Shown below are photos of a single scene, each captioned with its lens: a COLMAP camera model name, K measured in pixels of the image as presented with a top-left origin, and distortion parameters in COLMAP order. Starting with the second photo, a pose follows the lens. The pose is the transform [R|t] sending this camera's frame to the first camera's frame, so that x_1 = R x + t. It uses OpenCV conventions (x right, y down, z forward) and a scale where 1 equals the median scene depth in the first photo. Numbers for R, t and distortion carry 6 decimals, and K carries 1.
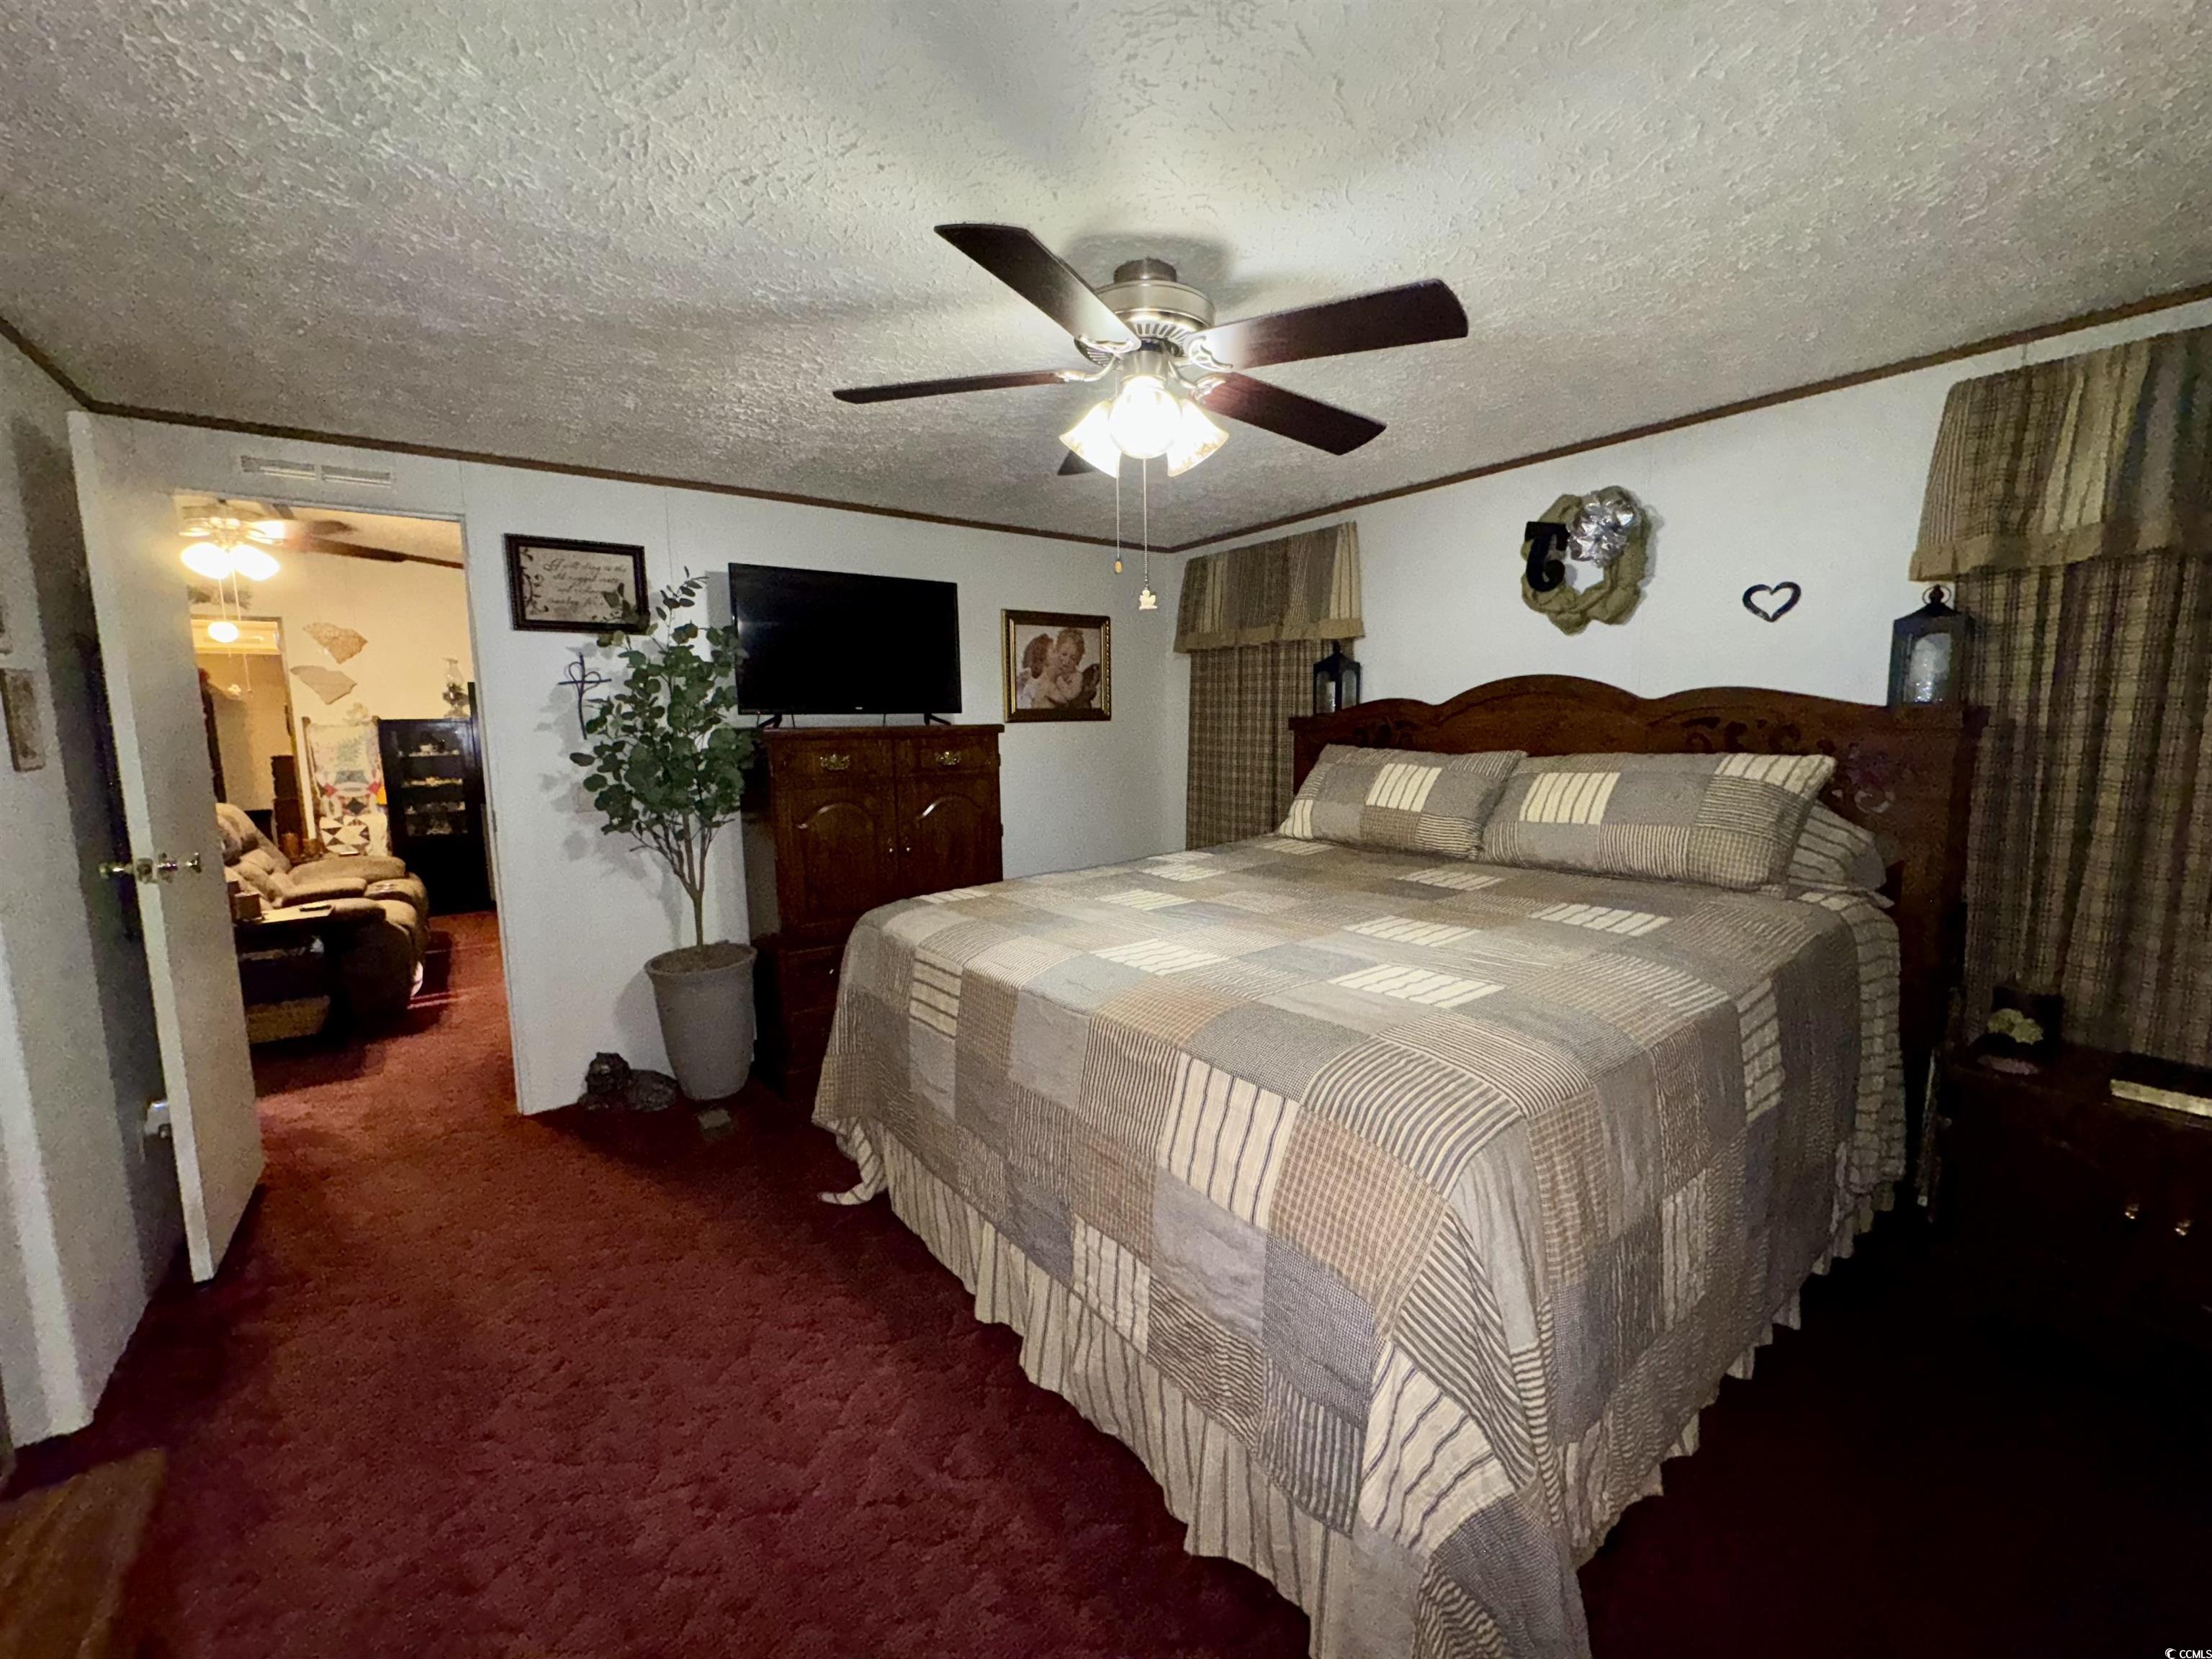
lens RADIAL K [[881.5, 0, 1101.8], [0, 881.5, 829.1], [0, 0, 1]] dist [-0.001905, 0.000899]
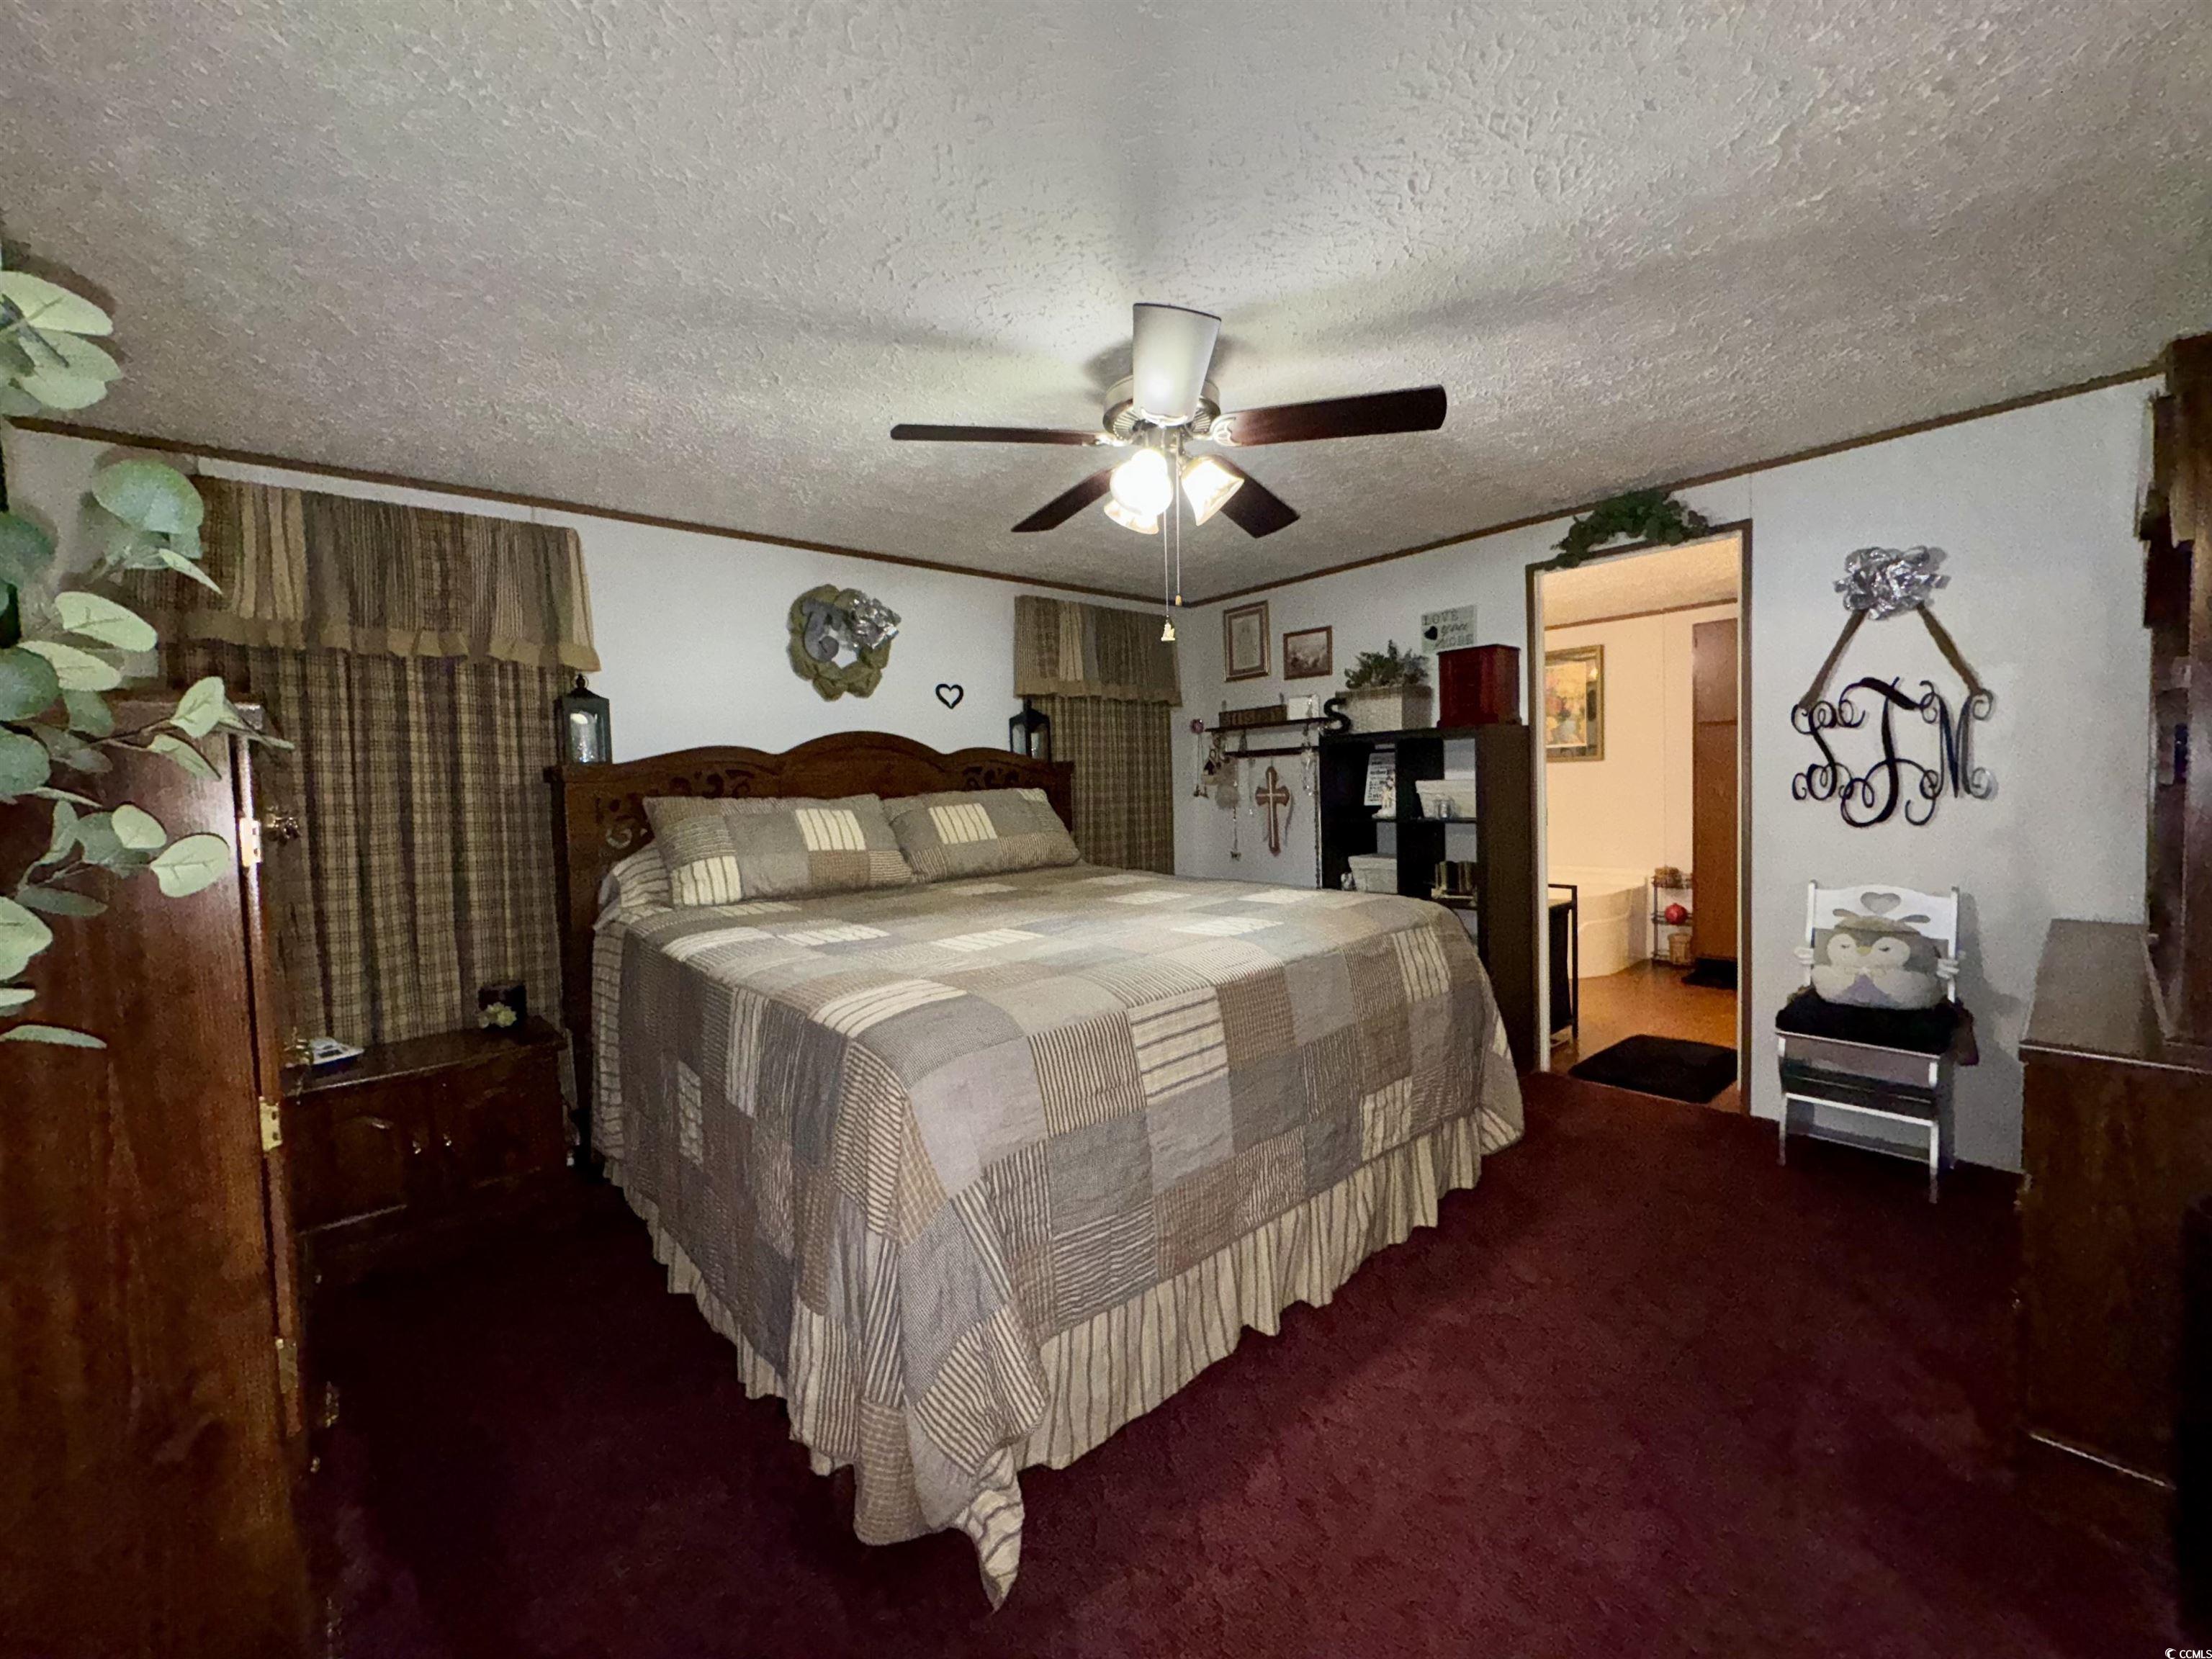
lens RADIAL K [[881.5, 0, 1101.5], [0, 881.5, 827.4], [0, 0, 1]] dist [-0.001905, 0.000899]
pose [[-0.072443, -0.027542, 0.996992, -0.813427], [0.153985, 0.987324, 0.038464, -0.047871], [-0.985414, 0.156309, -0.067283, 0.878745]]
